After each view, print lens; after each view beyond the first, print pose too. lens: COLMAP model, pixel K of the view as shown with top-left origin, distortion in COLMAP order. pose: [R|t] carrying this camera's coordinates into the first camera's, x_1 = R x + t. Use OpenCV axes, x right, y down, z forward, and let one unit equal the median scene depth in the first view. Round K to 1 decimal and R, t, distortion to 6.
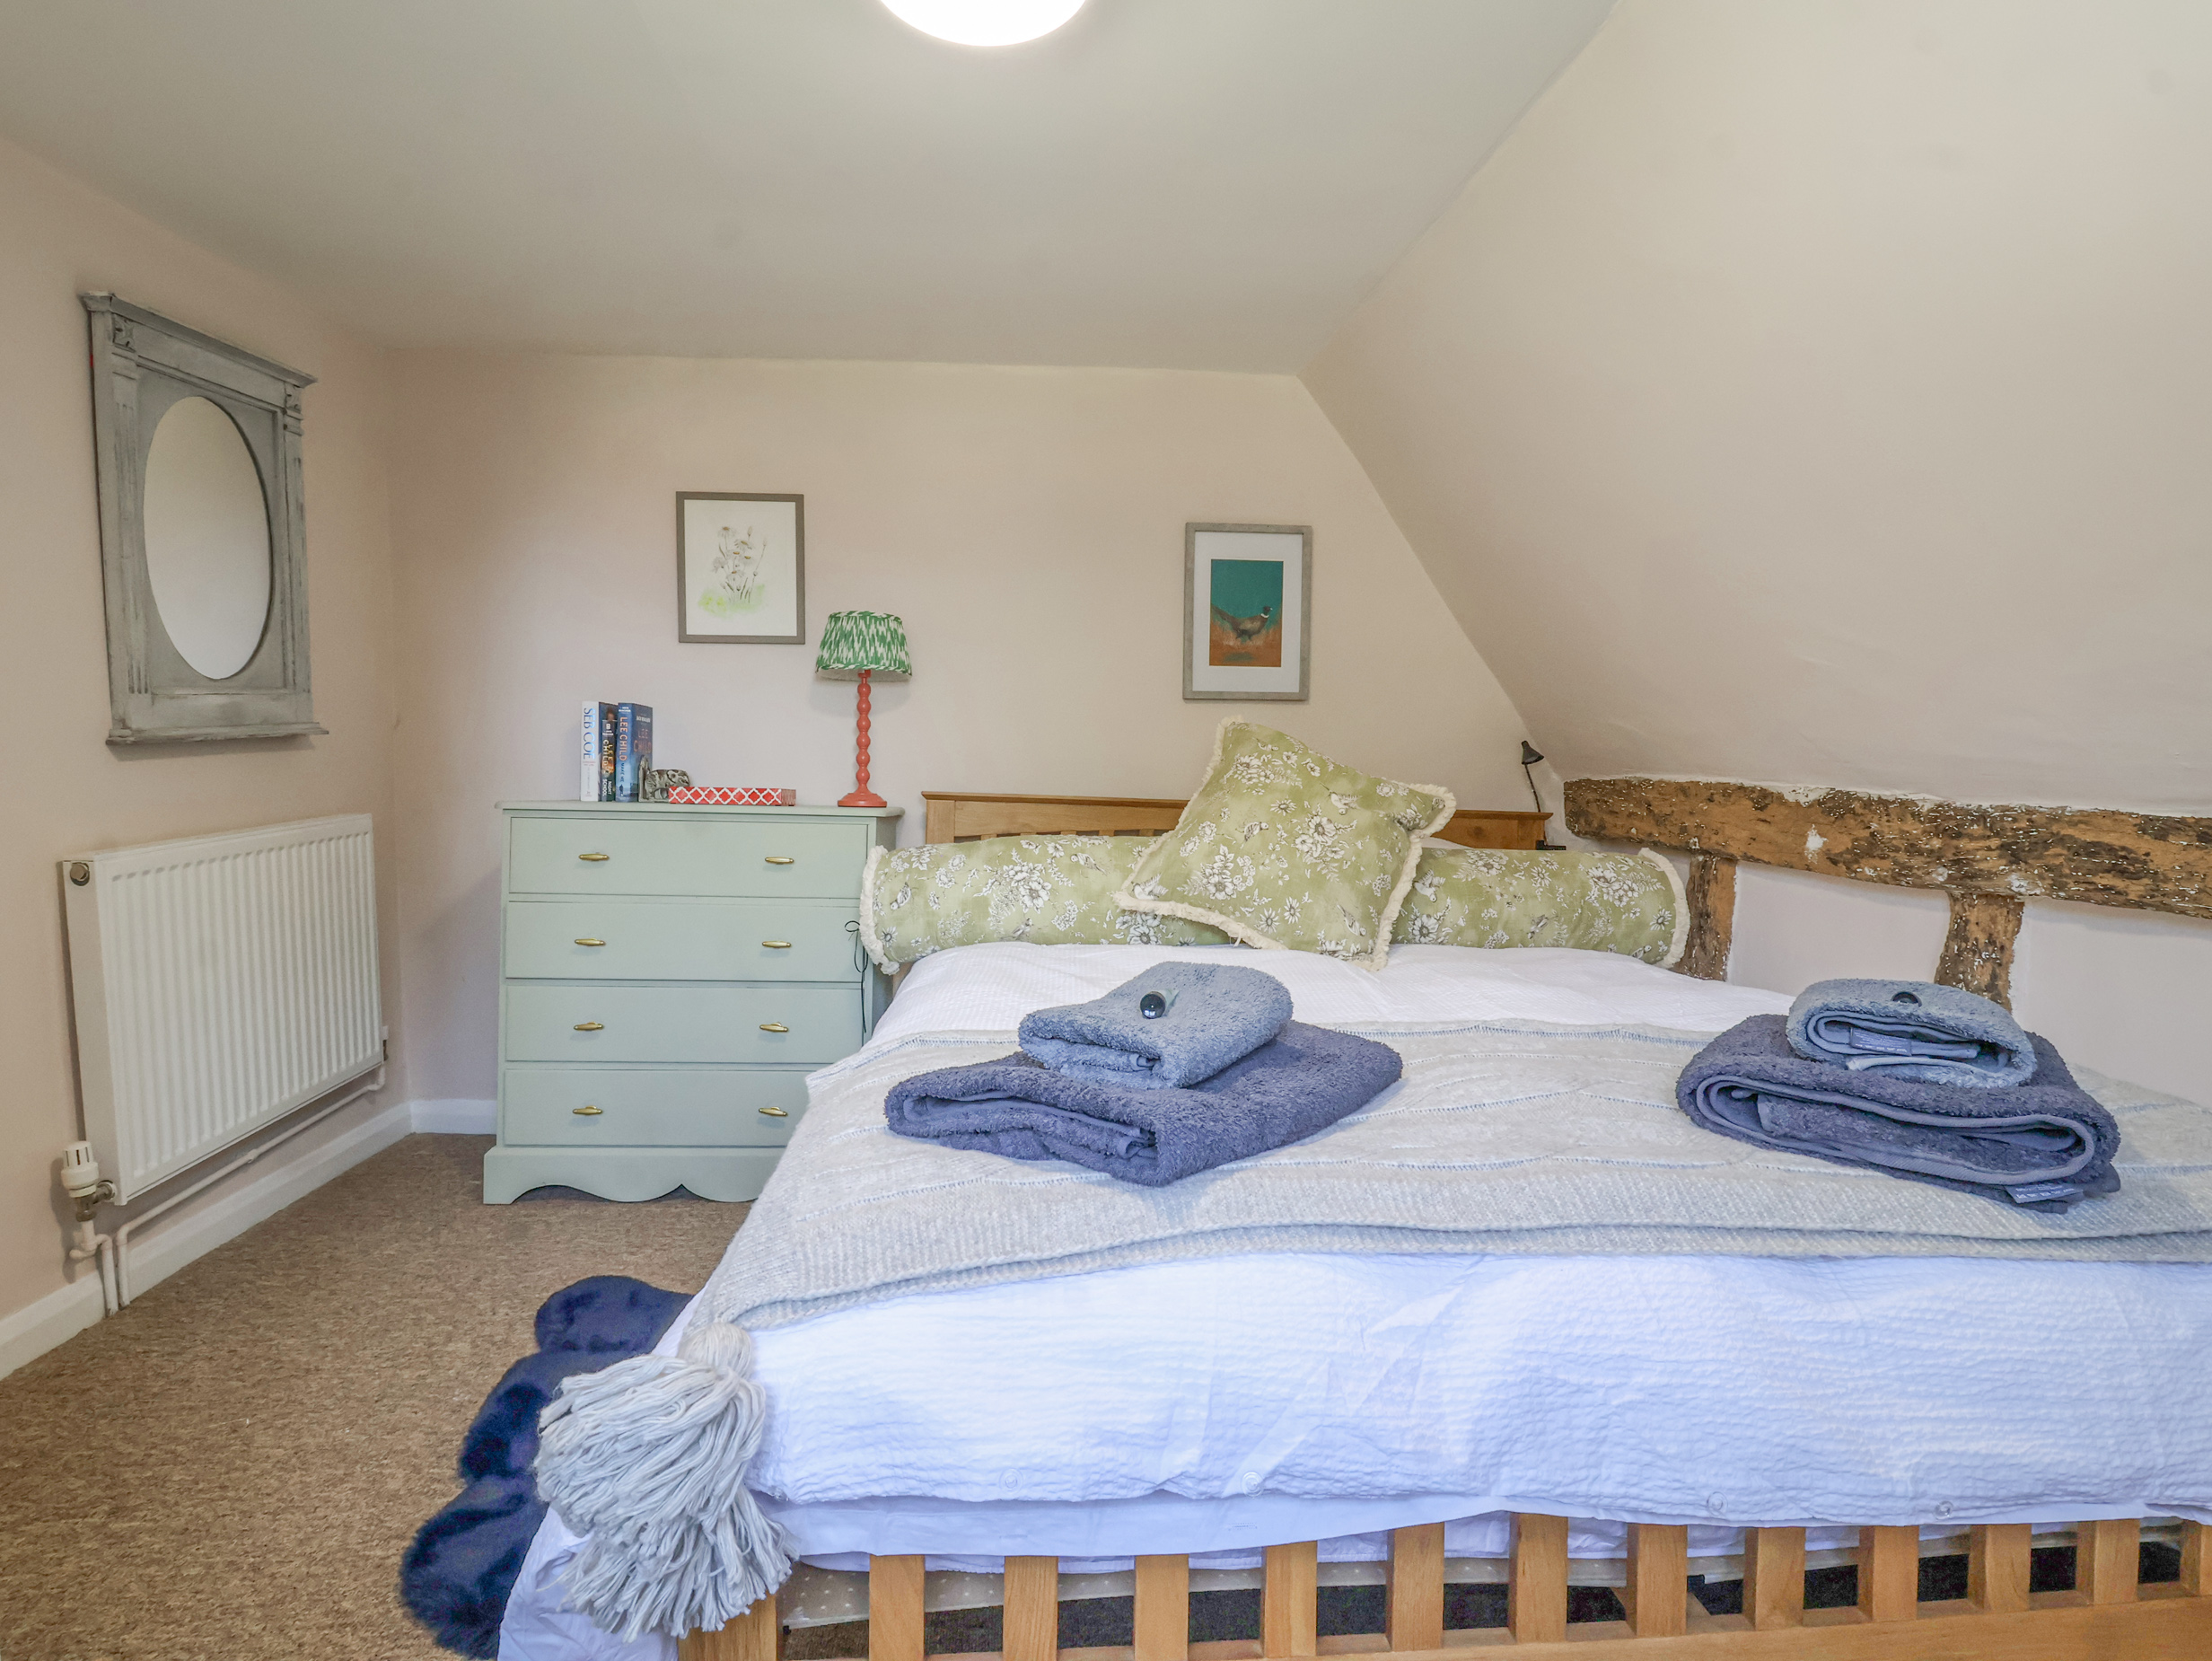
lens RADIAL K [[1157.6, 0, 1108.4], [0, 1157.6, 834.5], [0, 0, 1]] dist [-0.001689, -0.012988]
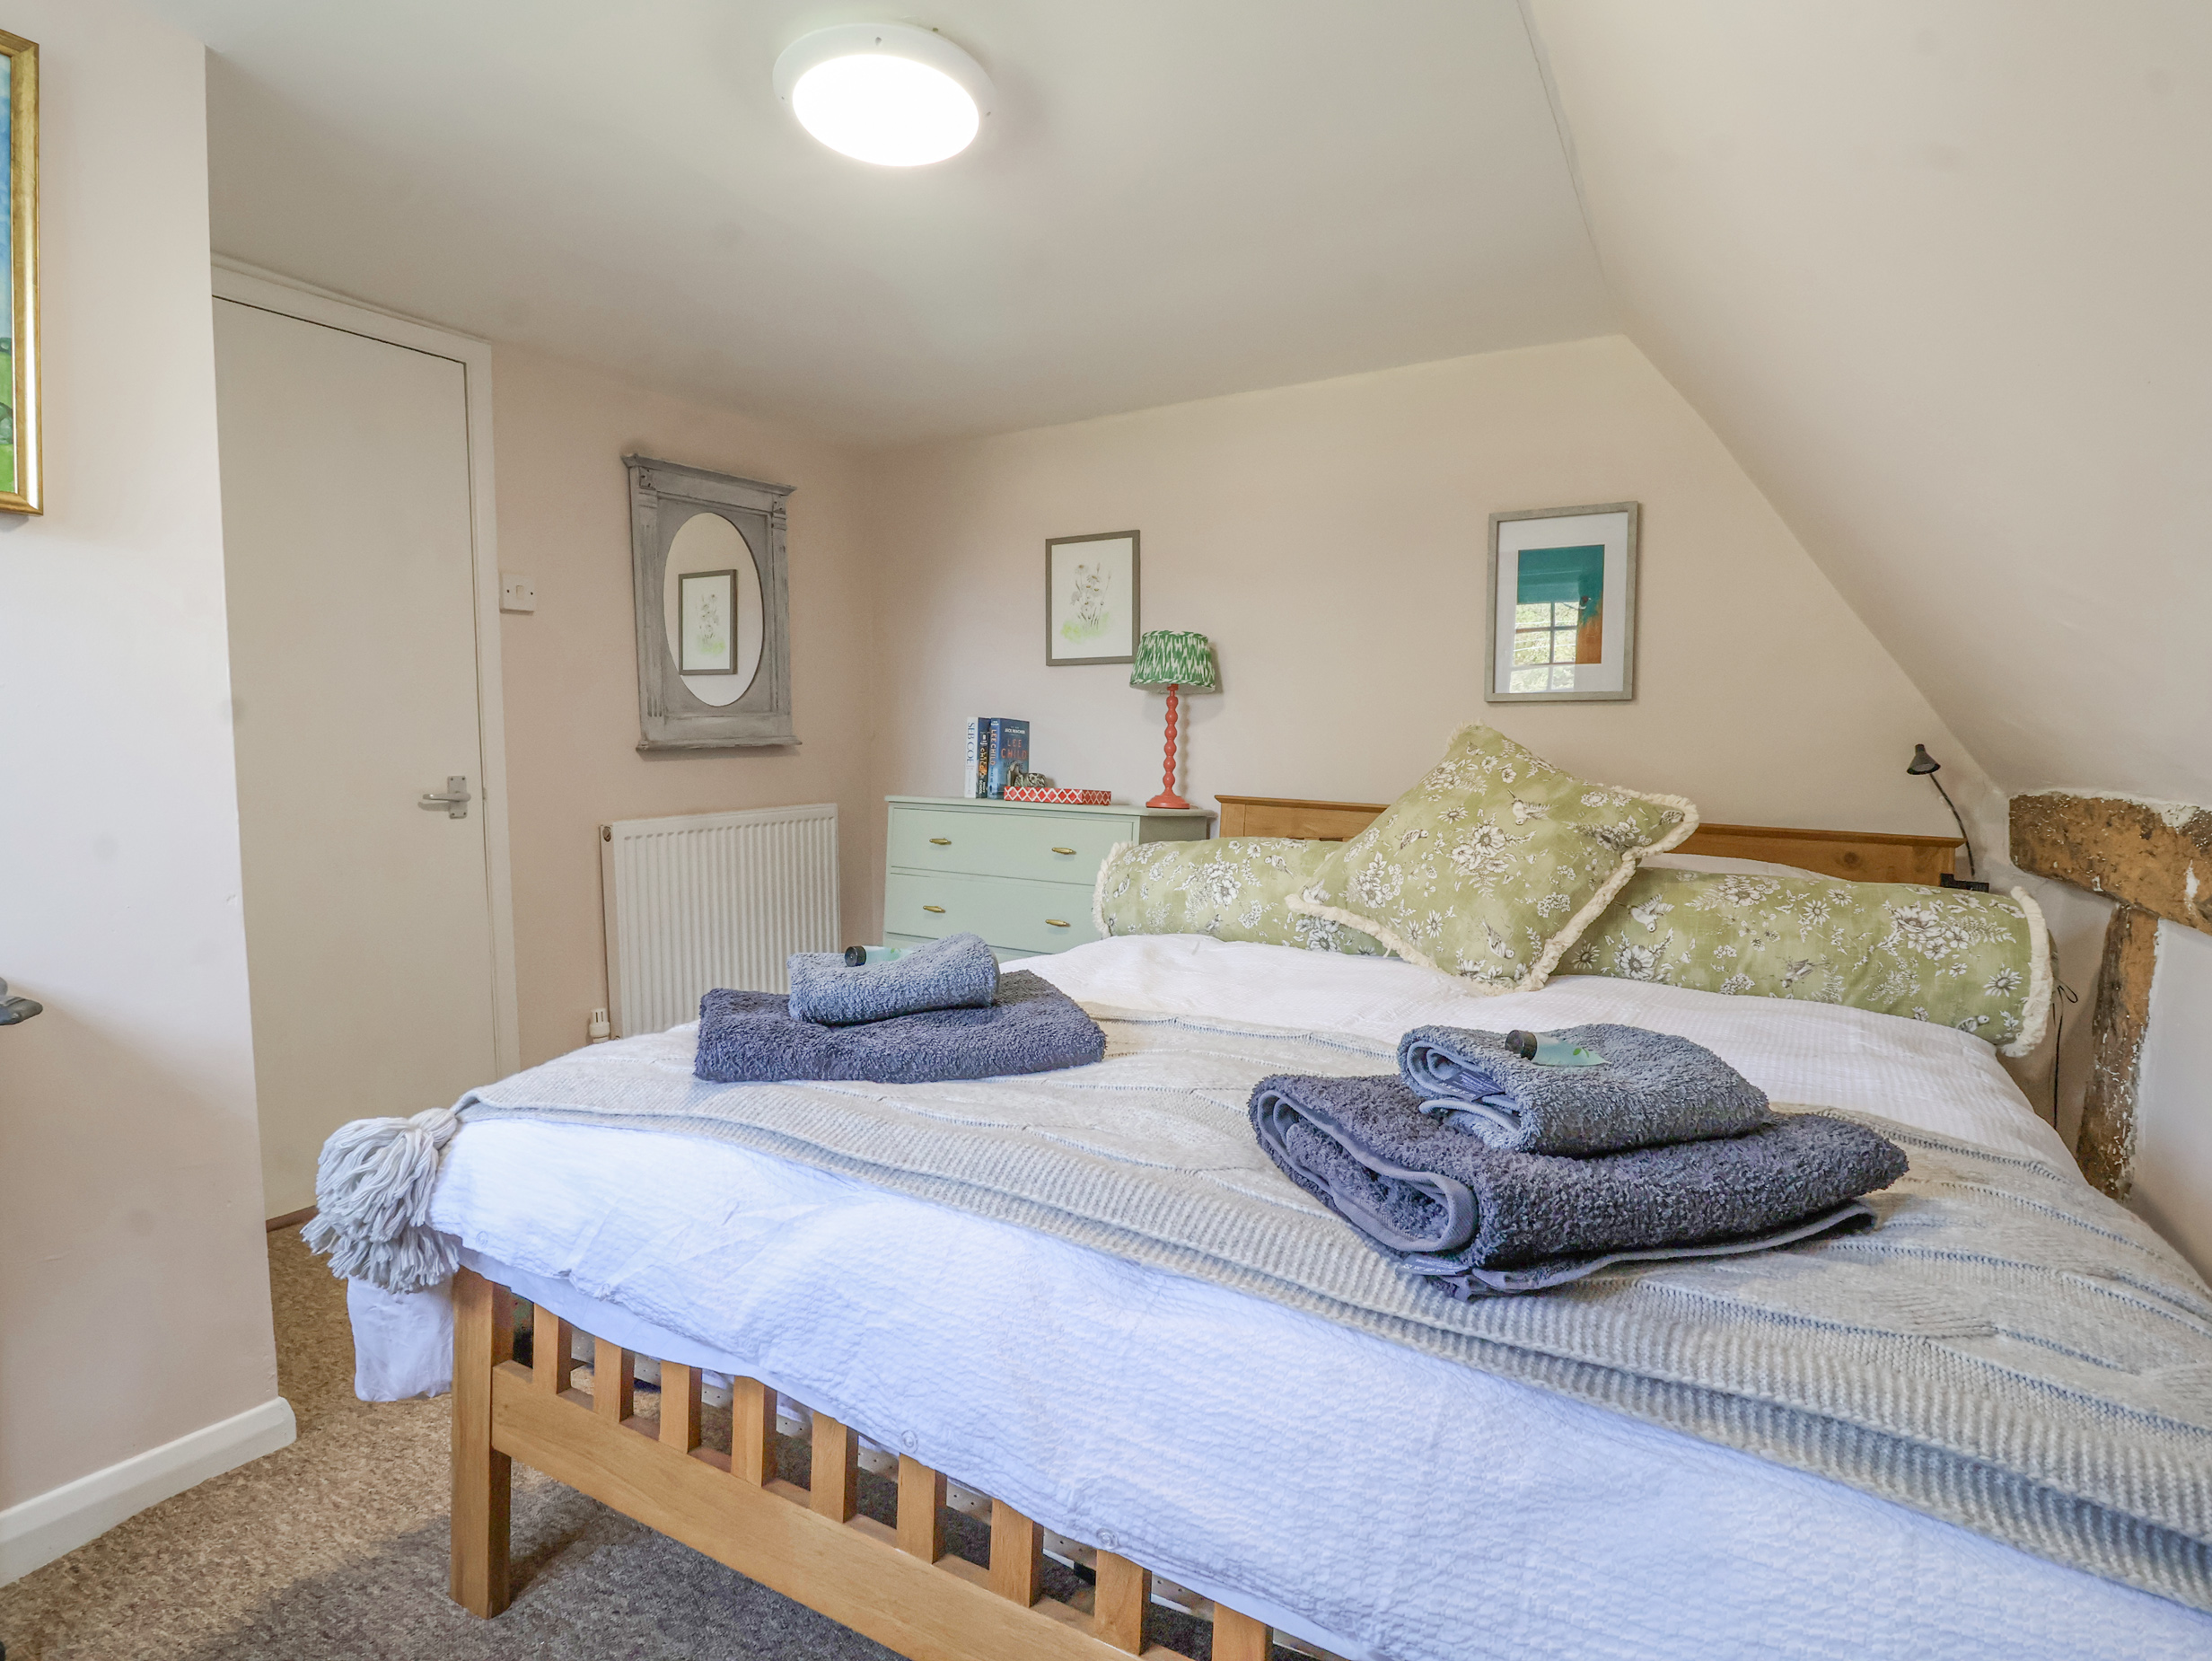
lens RADIAL K [[1157.6, 0, 1108.2], [0, 1157.6, 836.2], [0, 0, 1]] dist [-0.001689, -0.012988]
pose [[0.828476, 0.037170, -0.558789, 0.417760], [-0.043782, 0.999040, 0.001542, 0.004106], [0.558310, 0.023187, 0.829308, 0.067228]]
